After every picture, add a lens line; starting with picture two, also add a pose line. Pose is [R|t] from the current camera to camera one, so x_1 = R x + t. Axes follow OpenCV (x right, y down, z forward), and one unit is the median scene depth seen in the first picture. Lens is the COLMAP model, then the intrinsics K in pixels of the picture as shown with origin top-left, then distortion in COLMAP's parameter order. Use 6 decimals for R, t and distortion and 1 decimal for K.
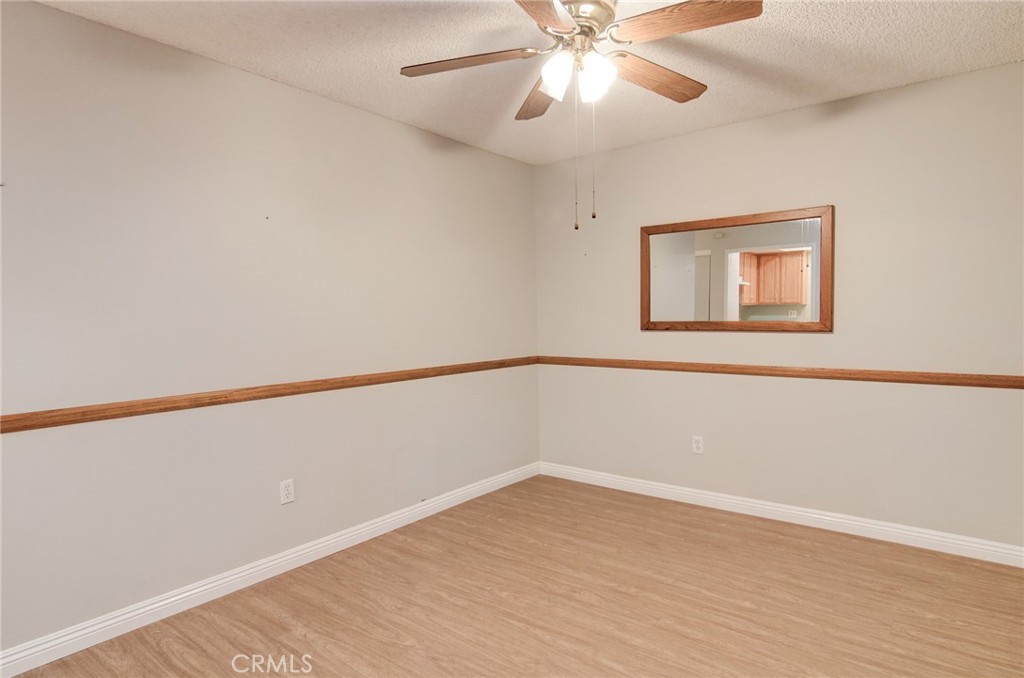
lens RADIAL K [[567.5, 0, 512.0], [0, 567.5, 317.5], [0, 0, 1]] dist [0.001808, 0.000065]
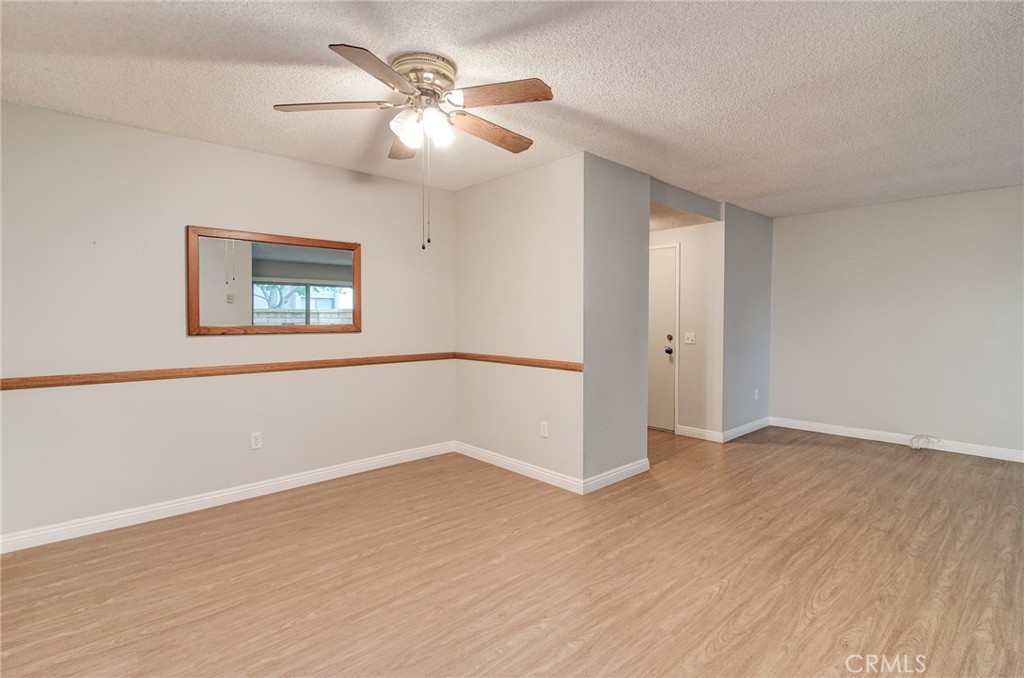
lens RADIAL K [[500.0, 0, 518.3], [0, 500.0, 321.4], [0, 0, 1]] dist [0.003565, -0.009661]
pose [[0.162051, -0.000361, 0.986782, -0.601365], [0.004189, 0.999991, -0.000322, 0.001372], [-0.986773, 0.004186, 0.162051, 0.409430]]
